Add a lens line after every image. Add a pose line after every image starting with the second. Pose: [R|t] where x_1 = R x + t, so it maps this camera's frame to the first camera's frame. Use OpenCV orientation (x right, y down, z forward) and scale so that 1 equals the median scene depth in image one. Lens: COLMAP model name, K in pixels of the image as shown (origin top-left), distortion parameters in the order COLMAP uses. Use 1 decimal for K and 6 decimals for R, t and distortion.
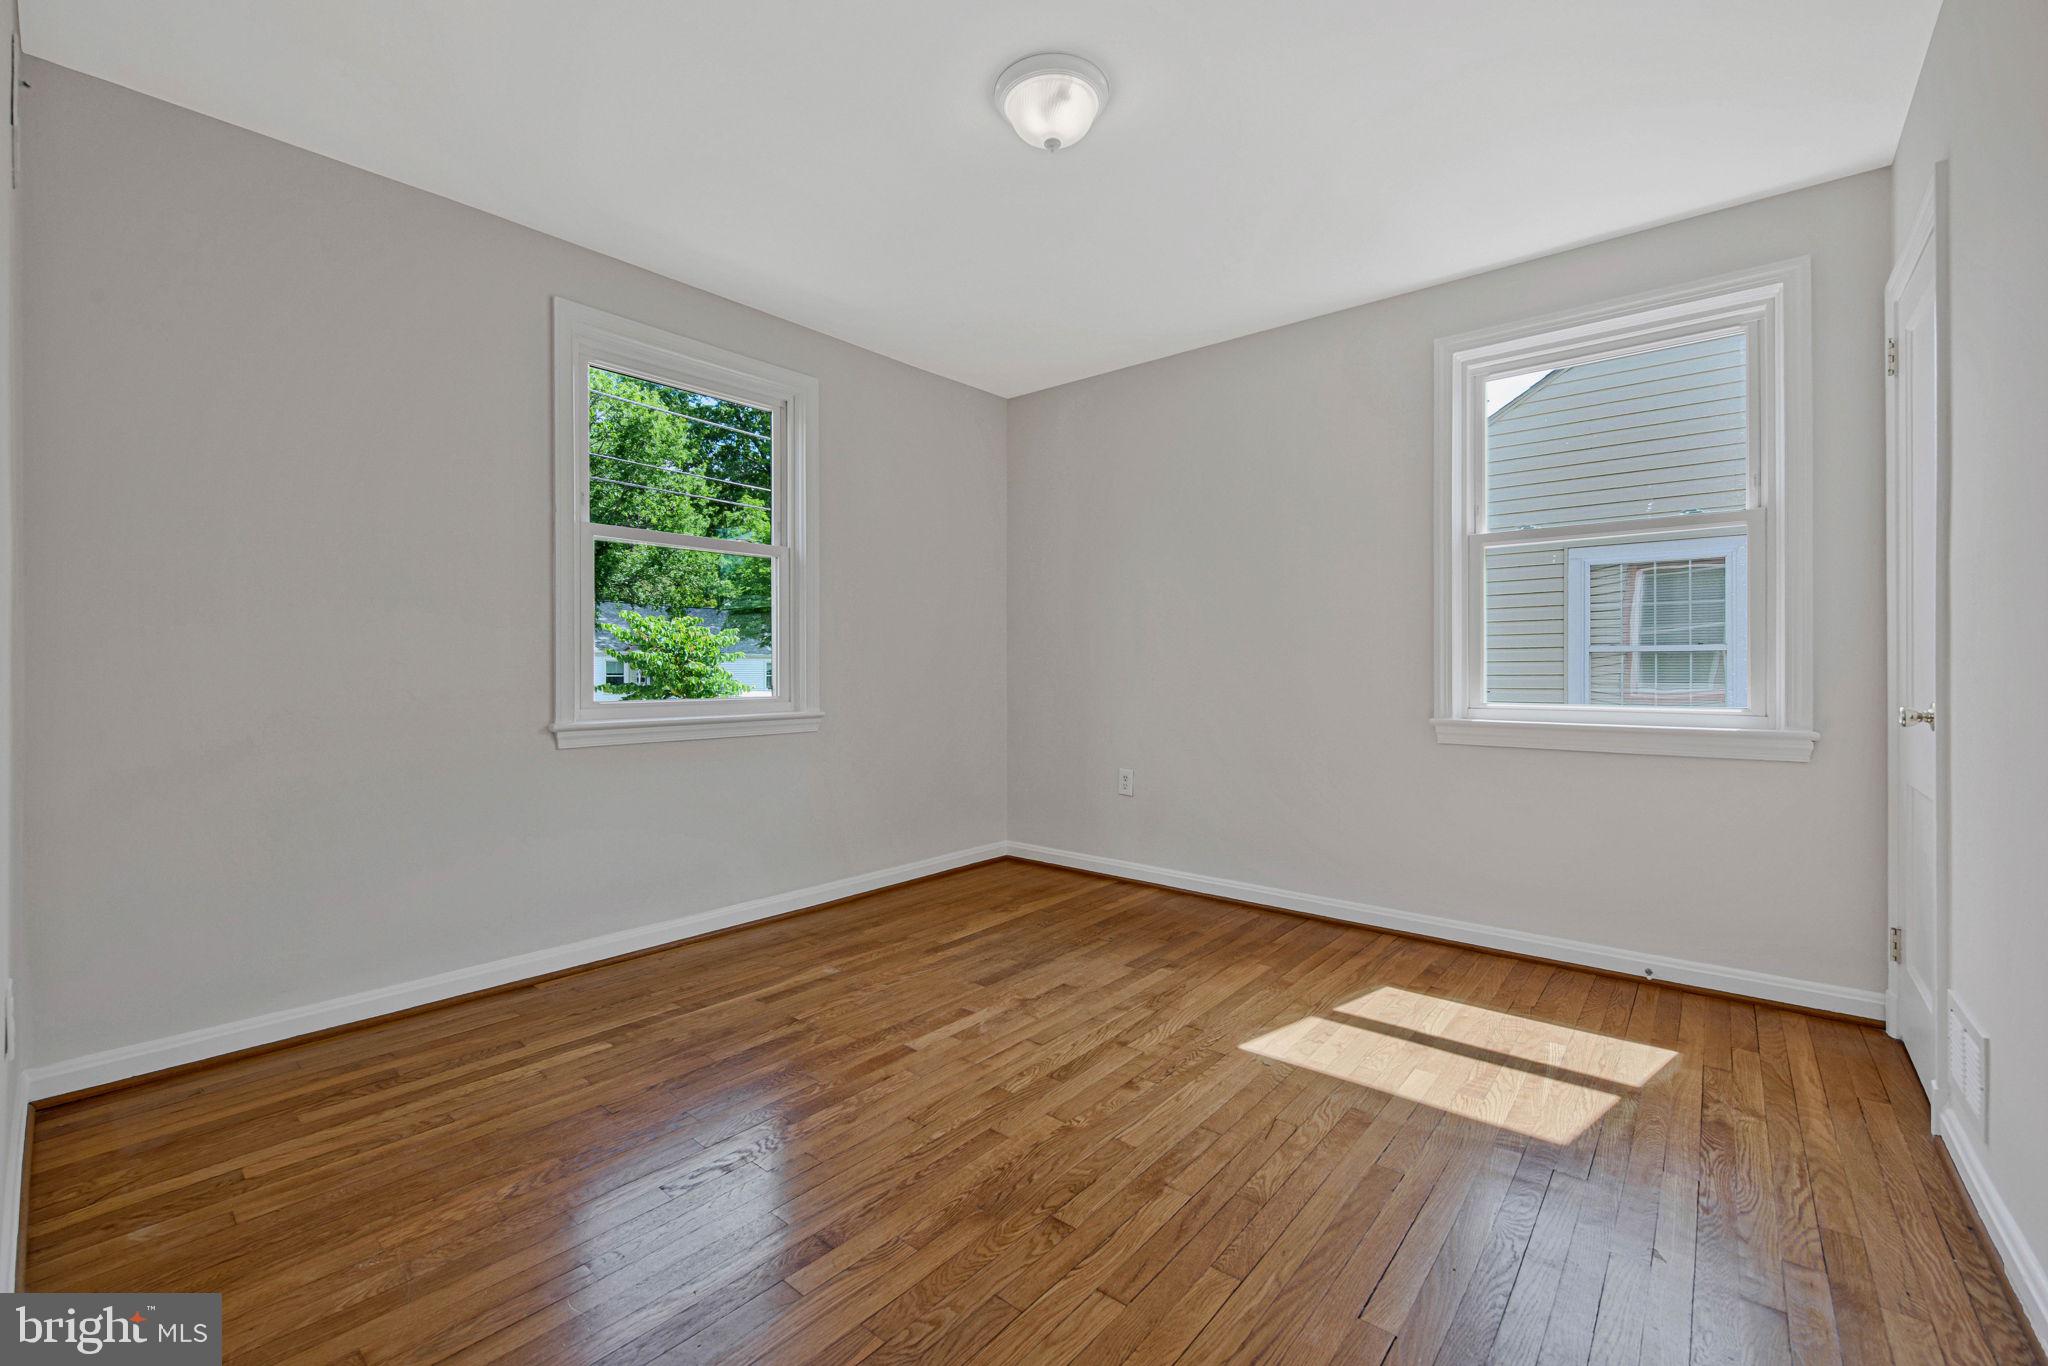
lens RADIAL K [[842.1, 0, 1023.7], [0, 842.1, 677.2], [0, 0, 1]] dist [-0.011703, -0.001276]
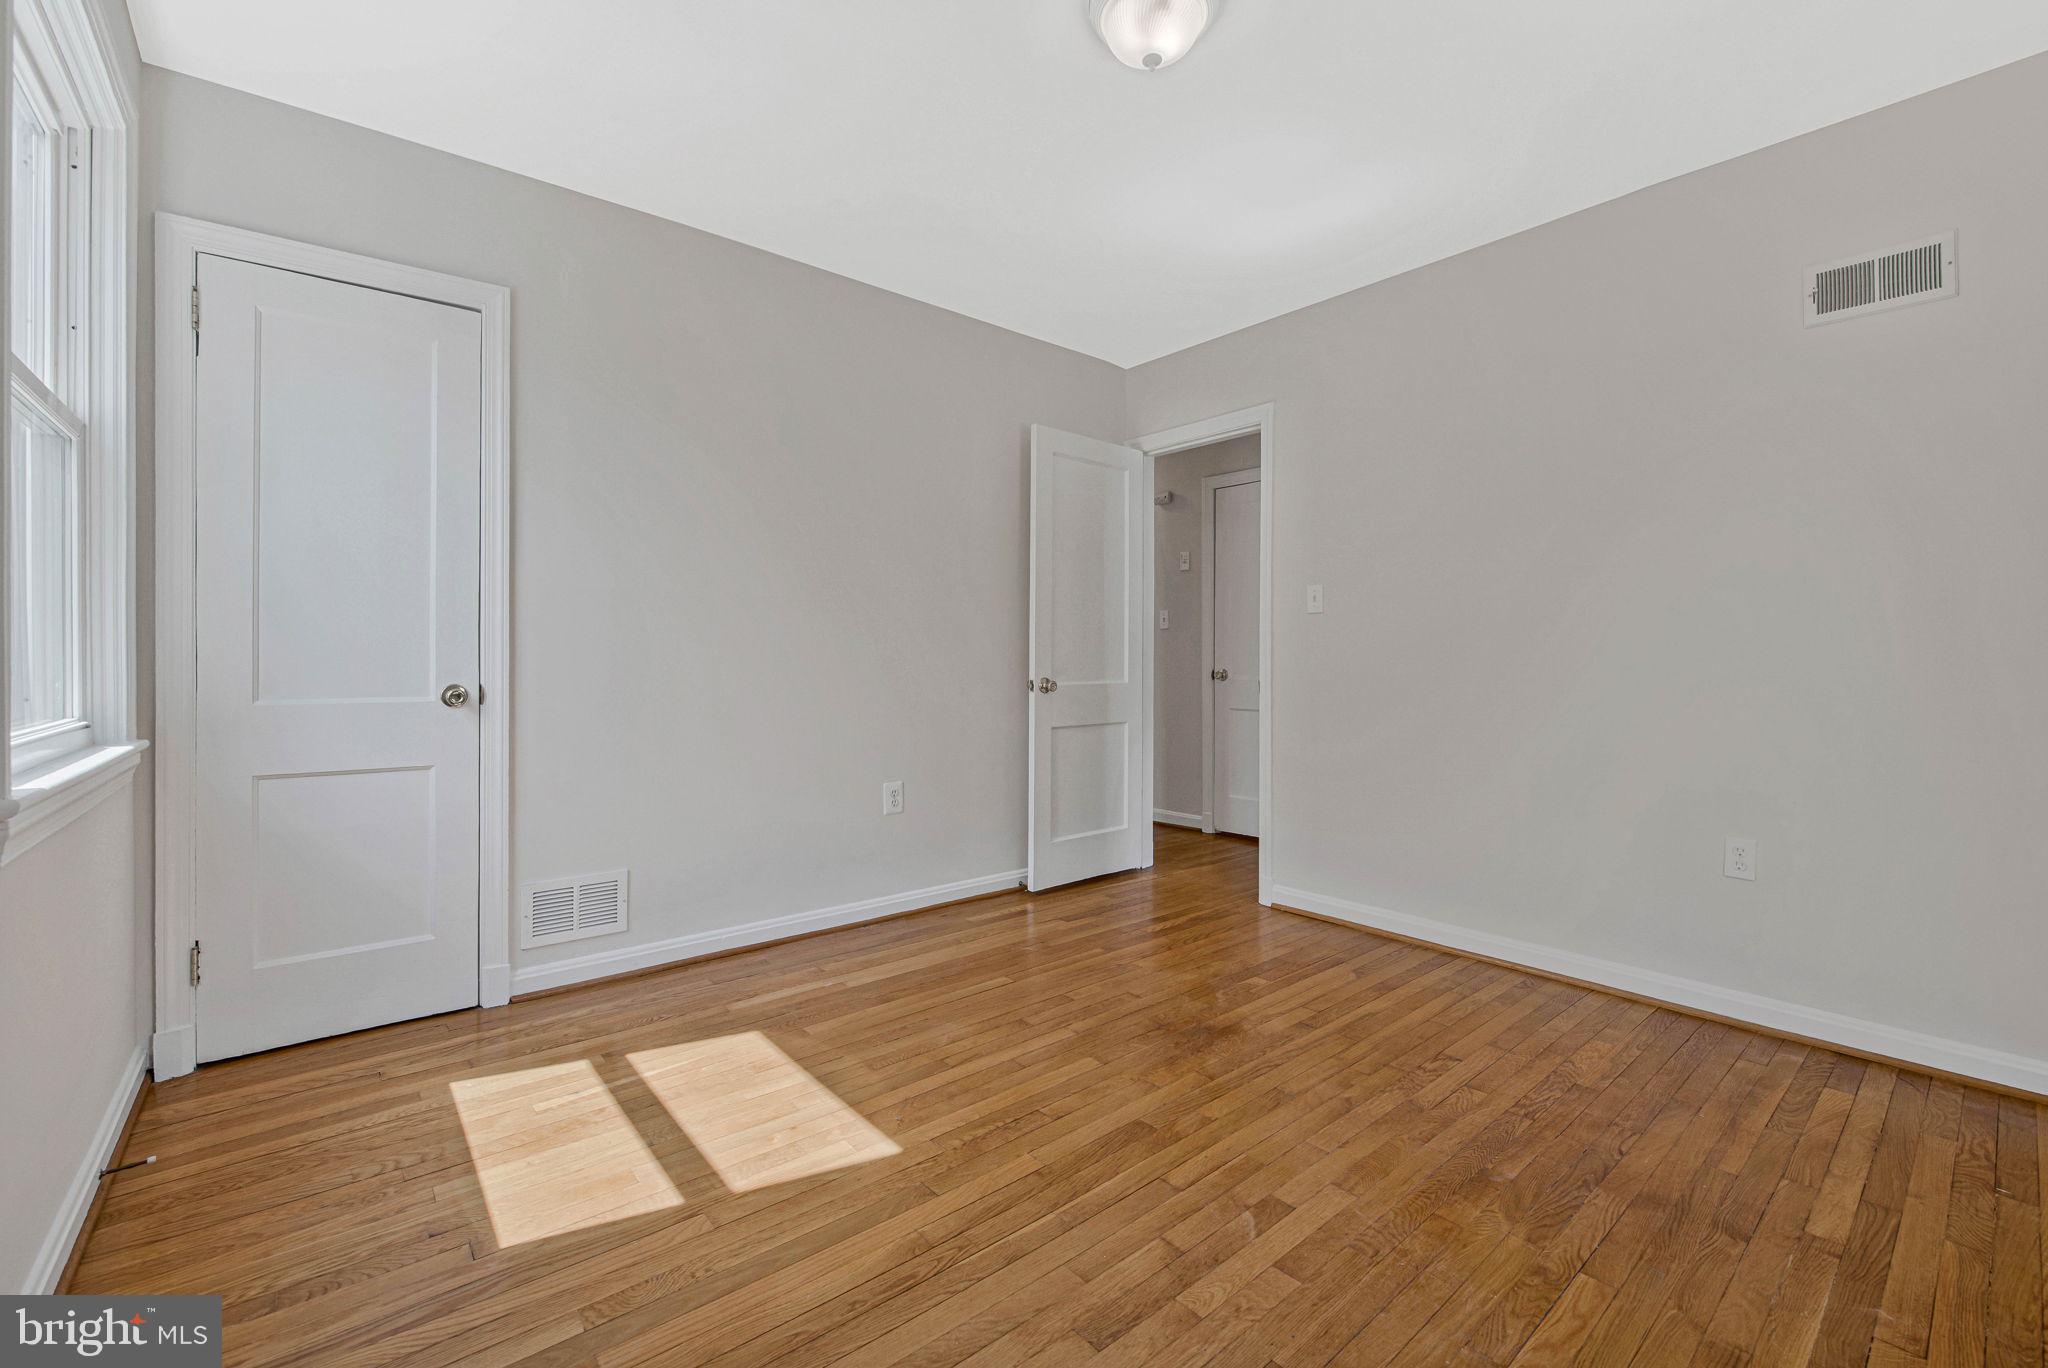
lens RADIAL K [[842.1, 0, 1020.2], [0, 842.1, 674.8], [0, 0, 1]] dist [-0.011703, -0.001276]
pose [[-0.983118, -0.009402, 0.182729, 0.011595], [-0.007329, 0.999901, 0.012017, -0.009084], [-0.182824, 0.010475, -0.983090, 1.874881]]
